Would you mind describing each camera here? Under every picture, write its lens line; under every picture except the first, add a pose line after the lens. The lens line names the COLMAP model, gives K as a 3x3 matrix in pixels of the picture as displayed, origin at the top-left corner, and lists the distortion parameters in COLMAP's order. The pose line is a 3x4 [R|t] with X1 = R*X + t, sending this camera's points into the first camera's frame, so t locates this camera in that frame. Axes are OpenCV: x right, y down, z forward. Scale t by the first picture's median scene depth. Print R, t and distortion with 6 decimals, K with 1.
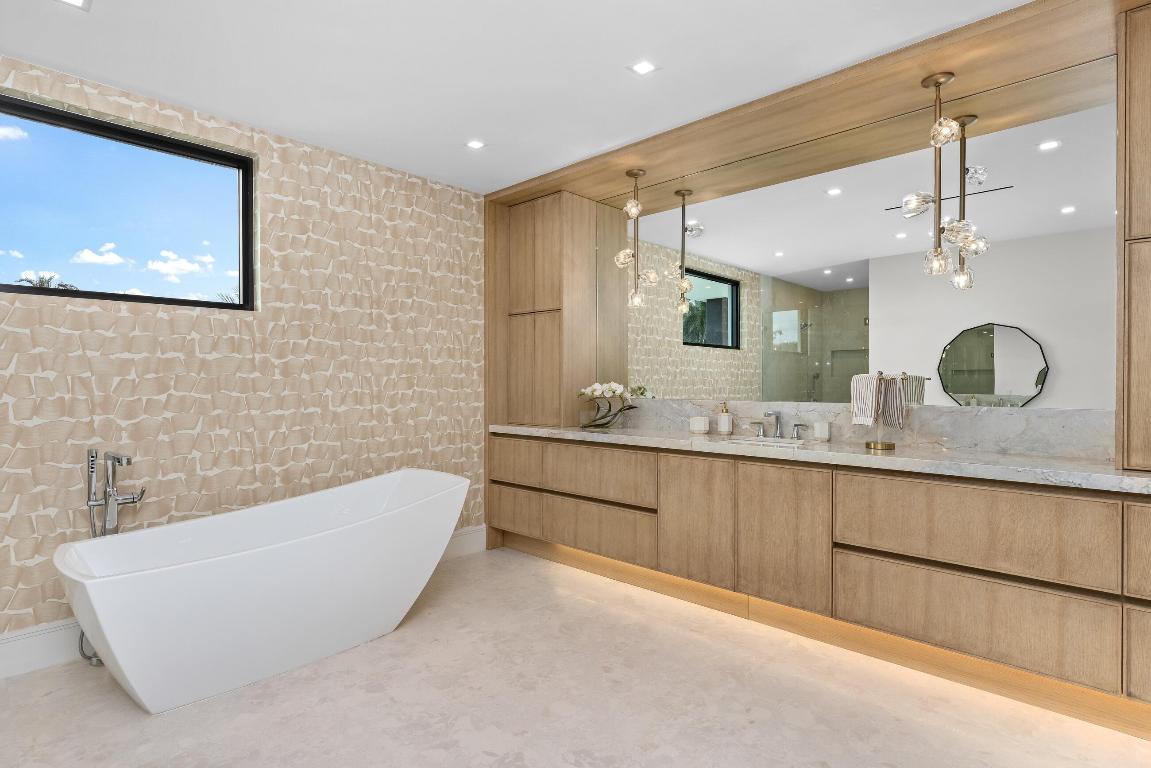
lens RADIAL K [[564.7, 0, 574.3], [0, 564.7, 384.3], [0, 0, 1]] dist [-0.004065, 0.002115]
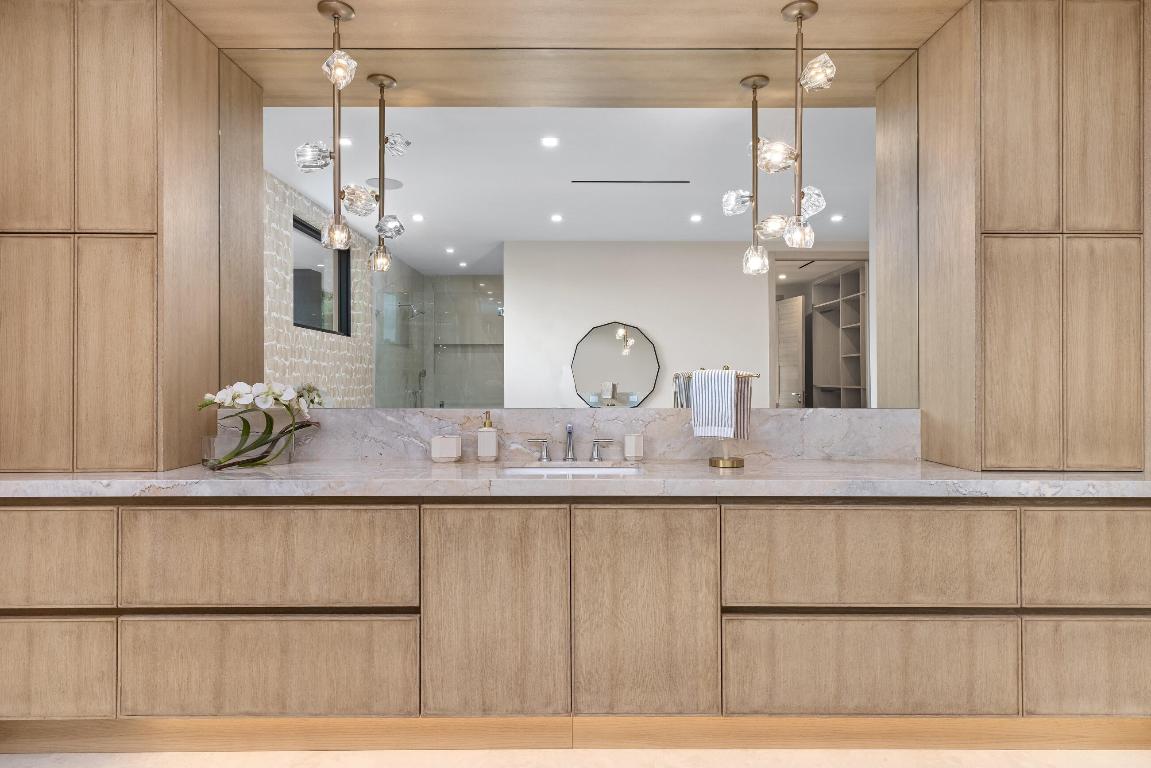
lens RADIAL K [[631.8, 0, 575.3], [0, 631.8, 378.4], [0, 0, 1]] dist [0.003712, 0.000340]
pose [[0.730180, 0.002206, 0.683251, -0.169605], [0.002890, 0.999976, -0.006317, -0.001301], [-0.683249, 0.006587, 0.730156, 0.432685]]
